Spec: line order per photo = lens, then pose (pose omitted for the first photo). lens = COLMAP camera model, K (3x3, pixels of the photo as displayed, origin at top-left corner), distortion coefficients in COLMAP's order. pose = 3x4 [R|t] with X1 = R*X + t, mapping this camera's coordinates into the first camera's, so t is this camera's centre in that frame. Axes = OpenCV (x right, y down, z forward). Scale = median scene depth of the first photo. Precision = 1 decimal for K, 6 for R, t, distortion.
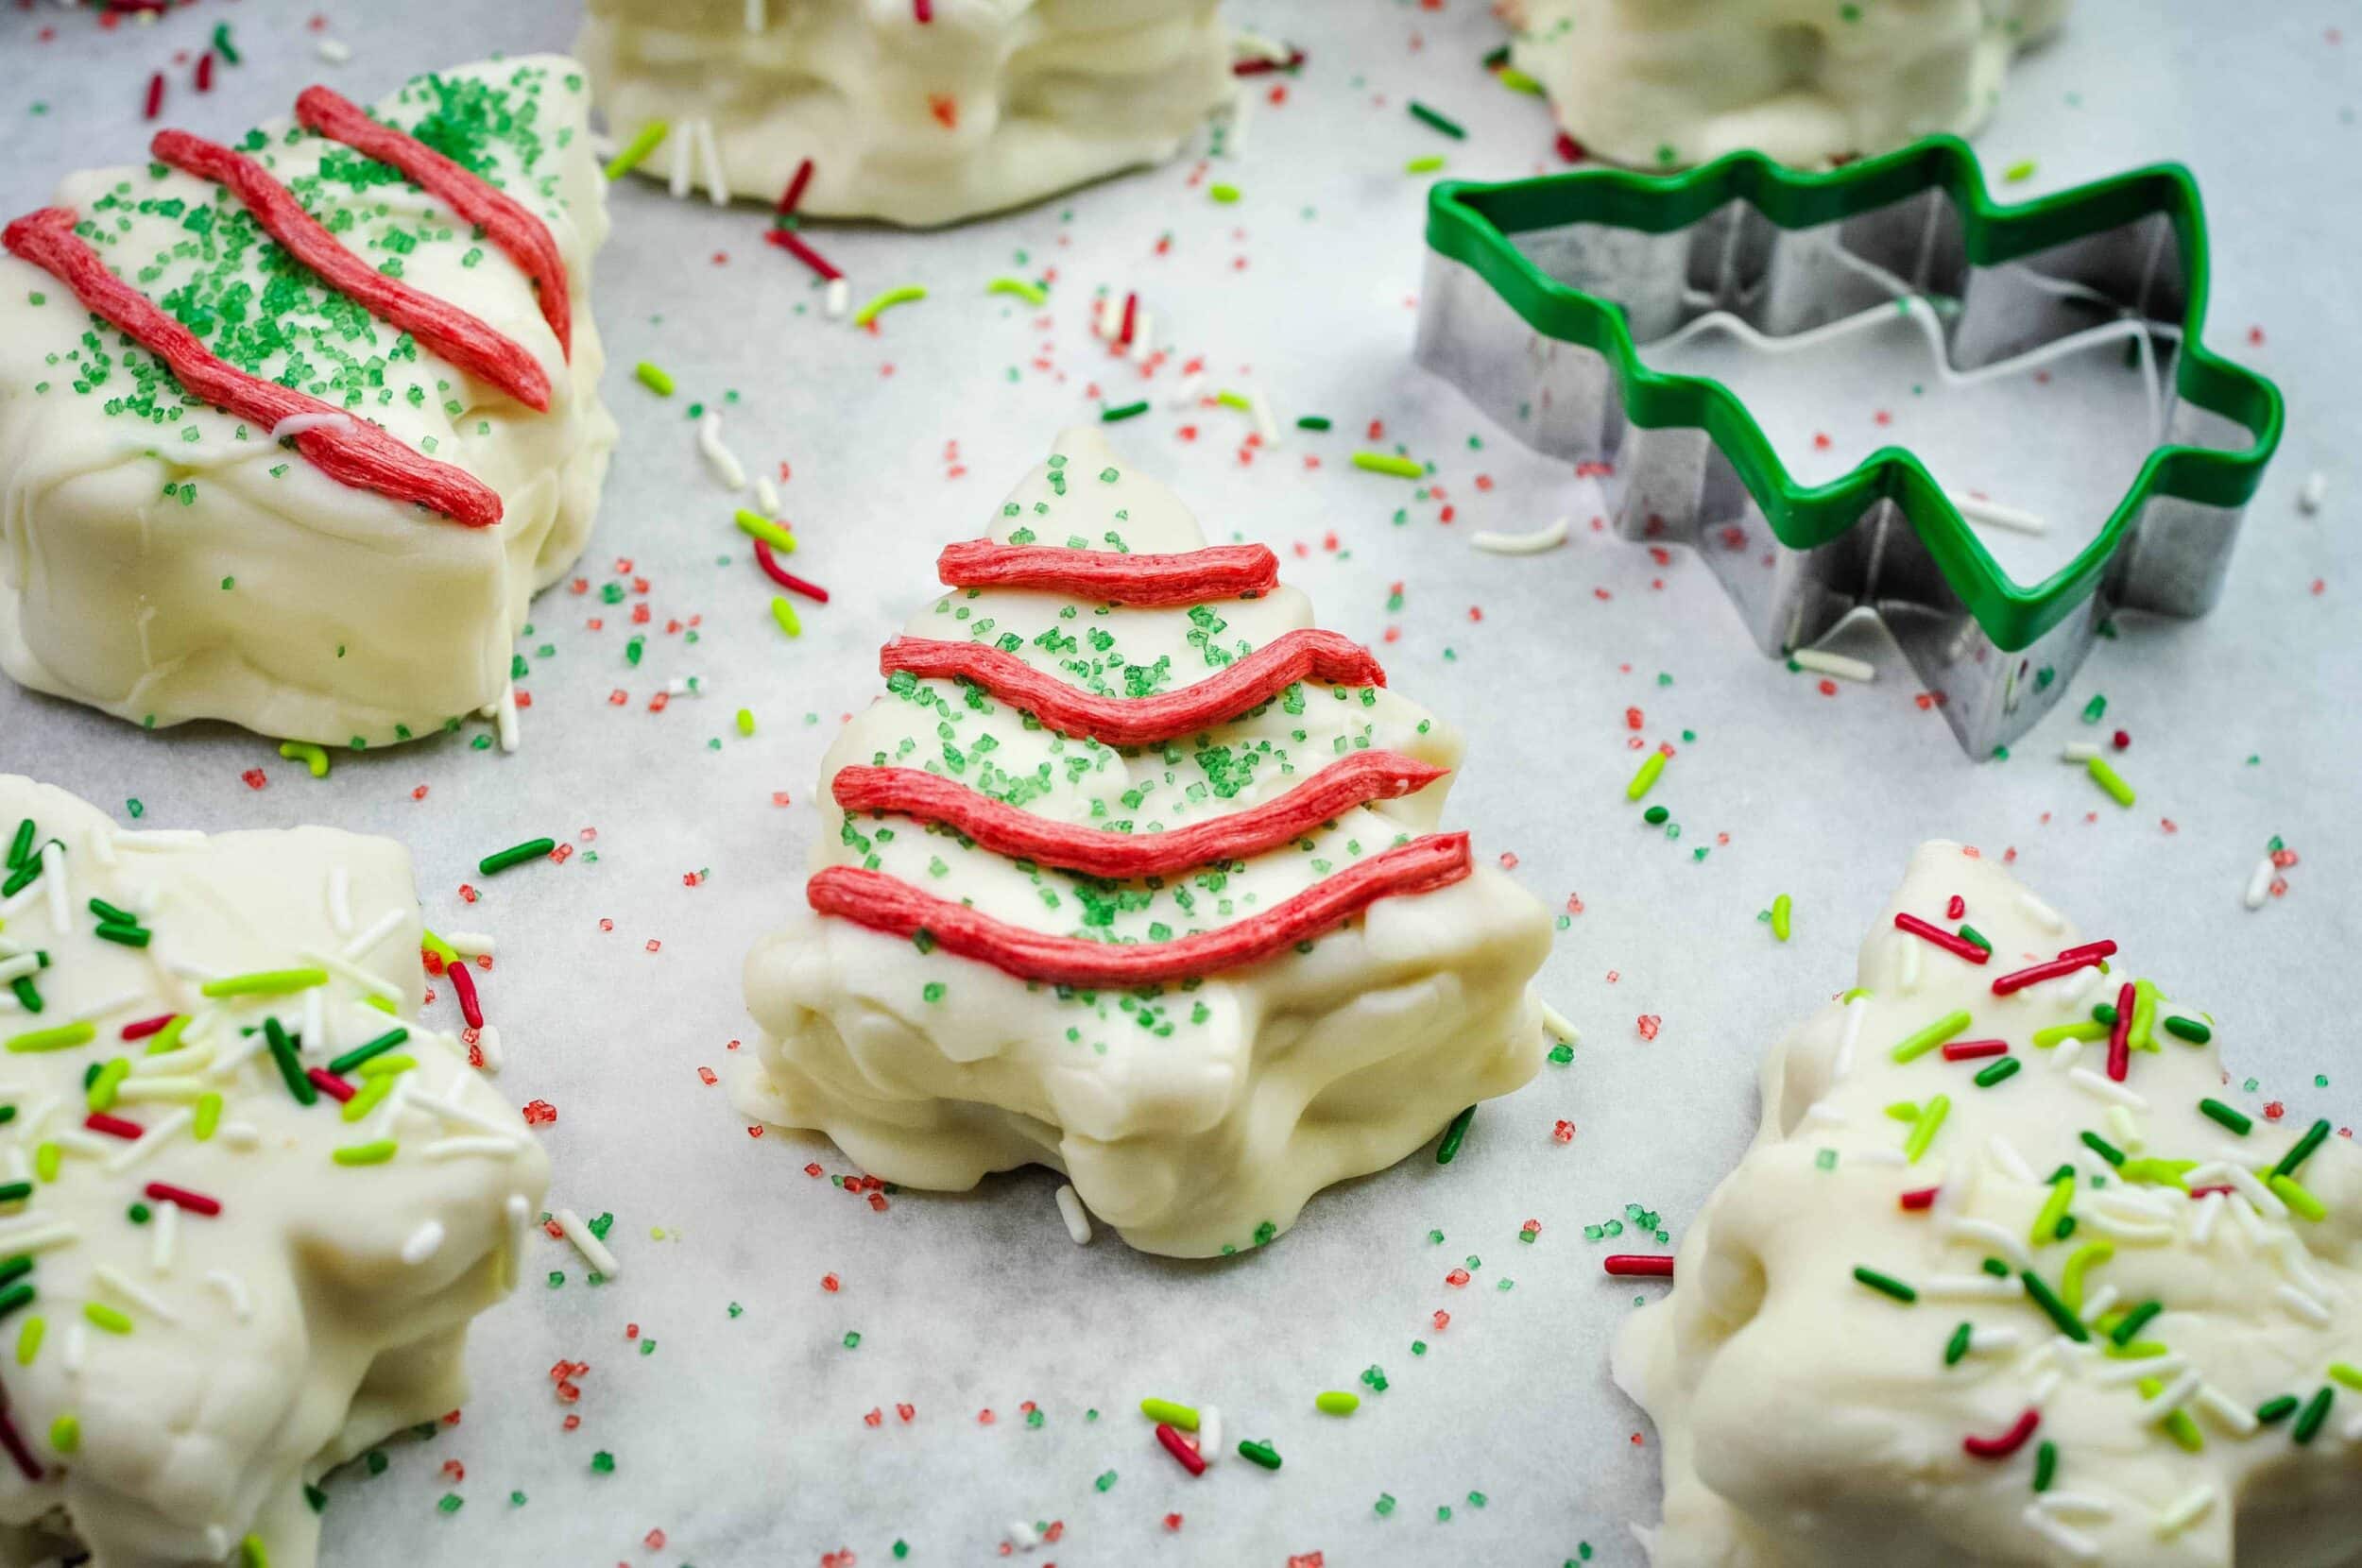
lens RADIAL K [[5681.6, 0, 1181.0], [0, 5681.6, 784.0], [0, 0, 1]] dist [-0.014574, 0.137870]
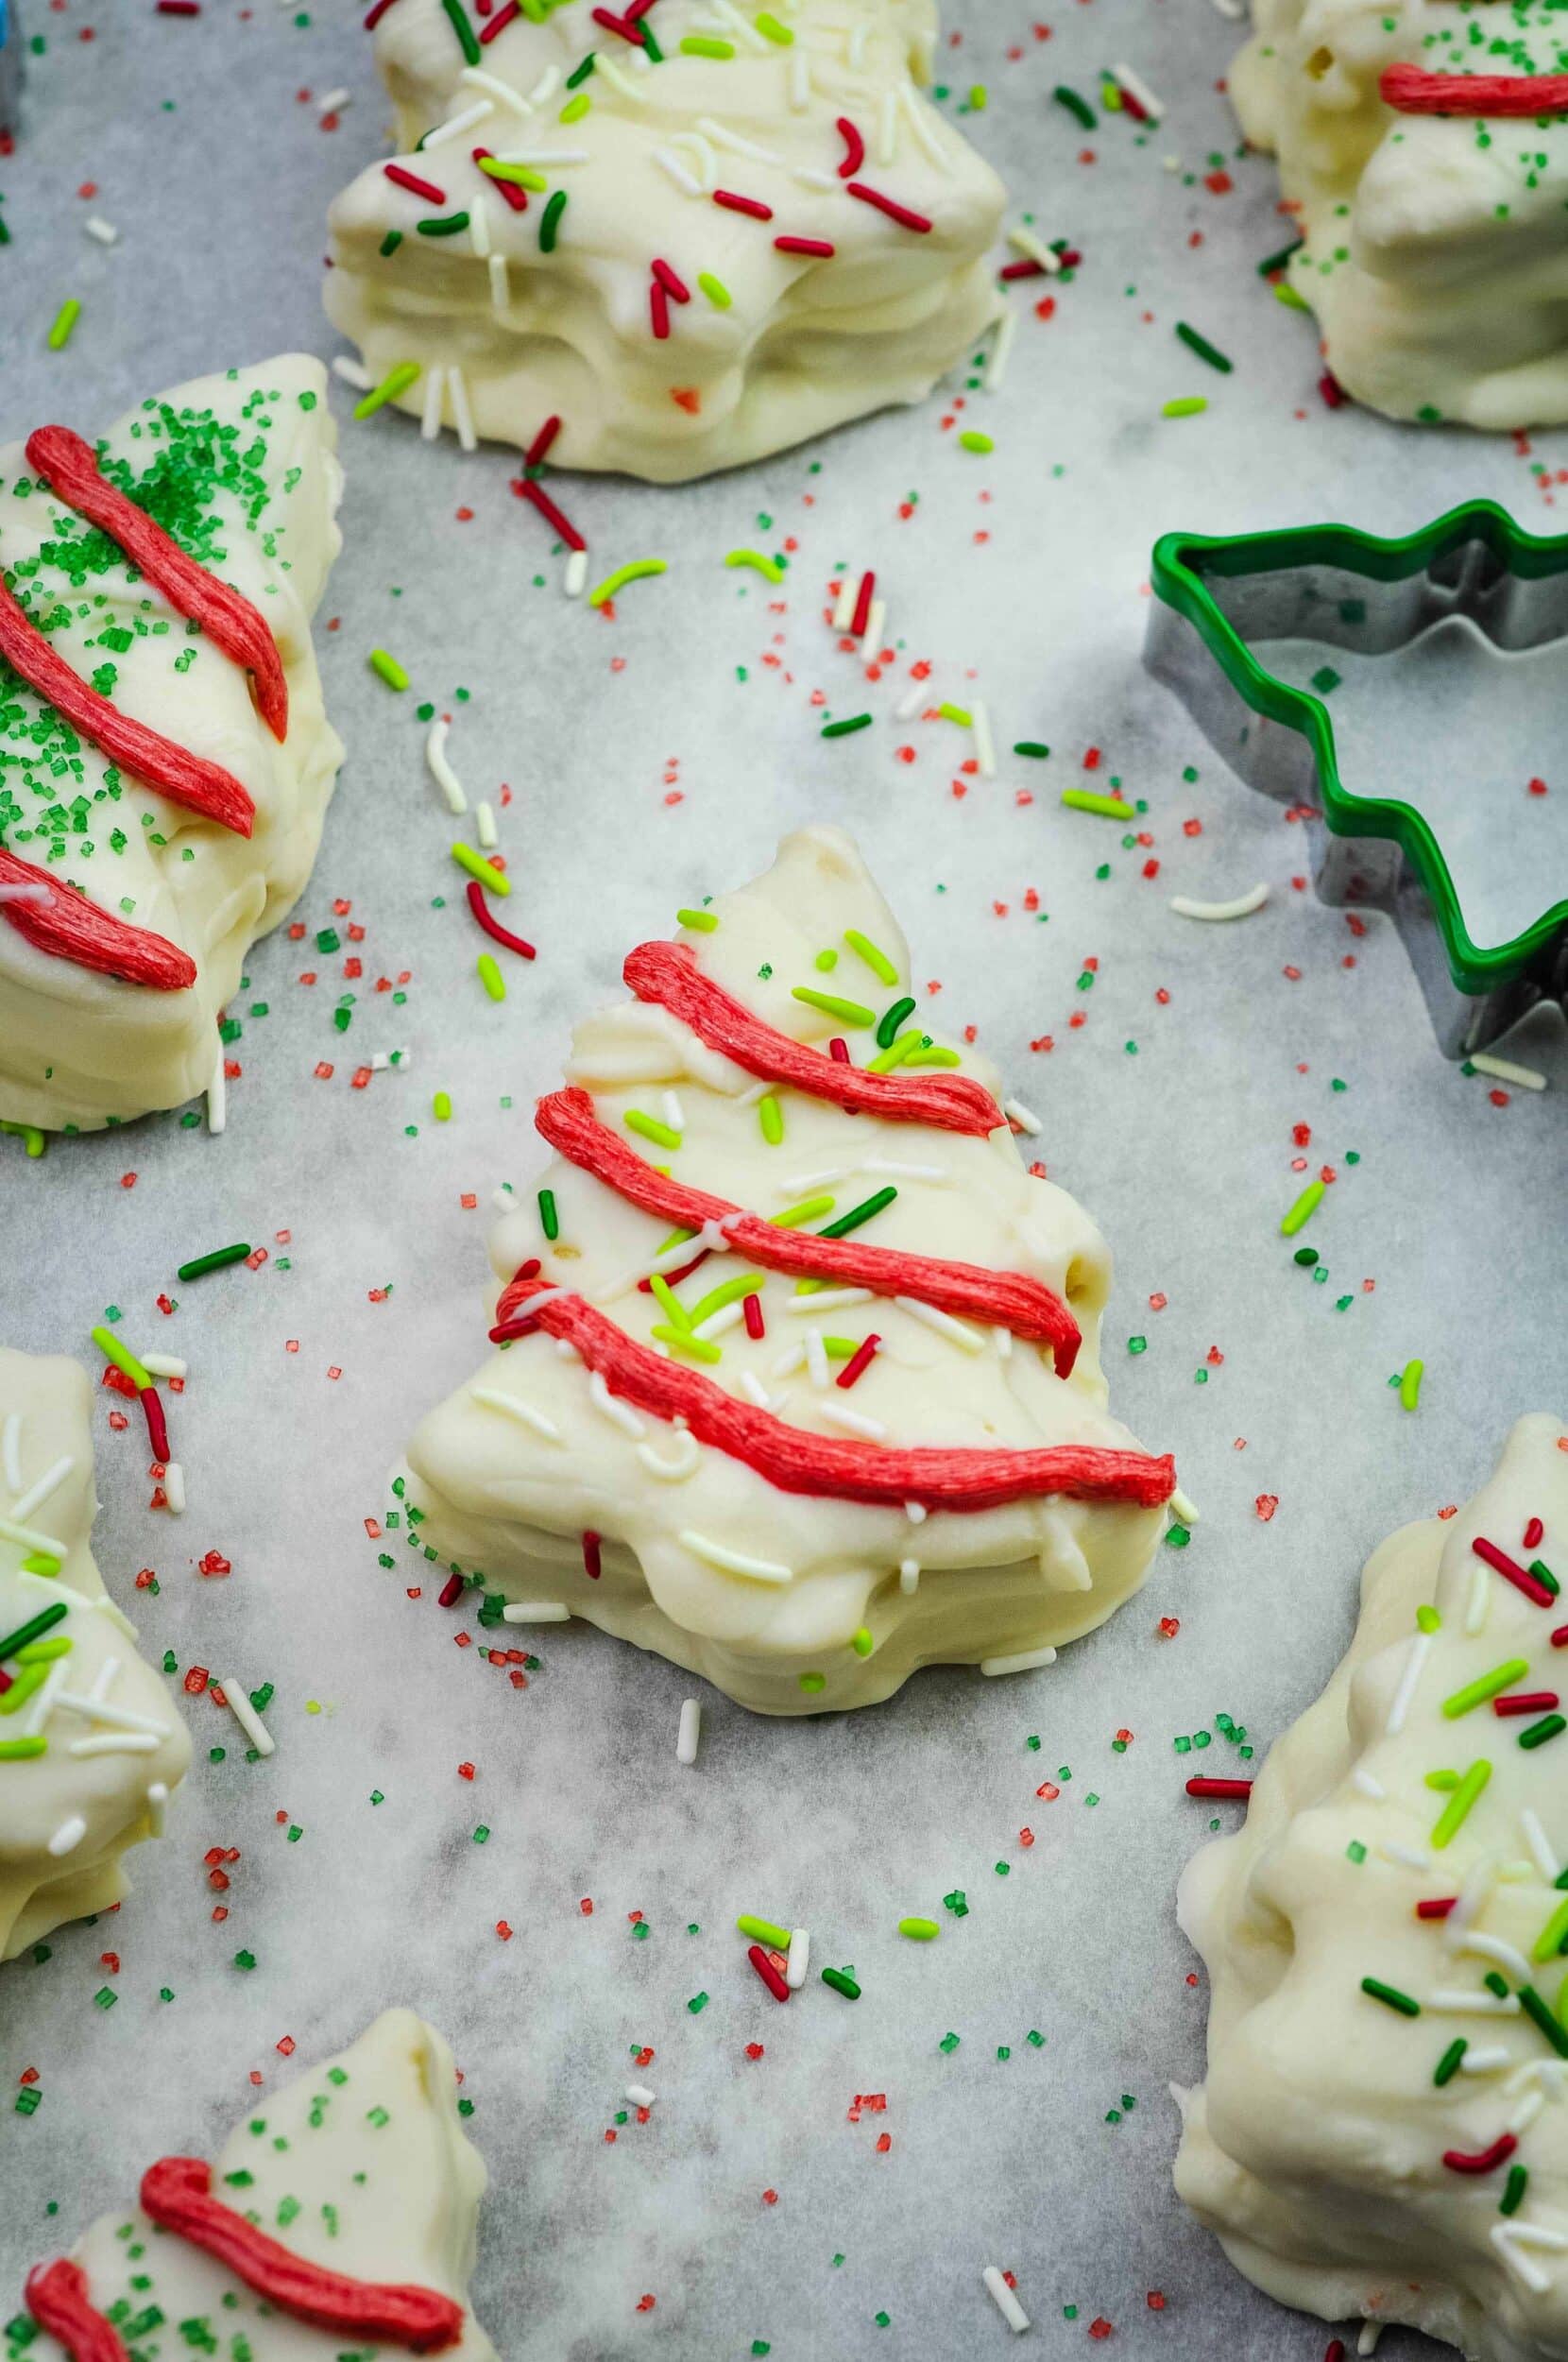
lens RADIAL K [[5681.6, 0, 784.0], [0, 5681.6, 1181.0], [0, 0, 1]] dist [-0.014574, 0.137870]
pose [[0.993651, 0.069607, -0.088385, 0.080753], [-0.035744, 0.940241, 0.338628, -0.360917], [0.106674, -0.333319, 0.936760, 0.022379]]
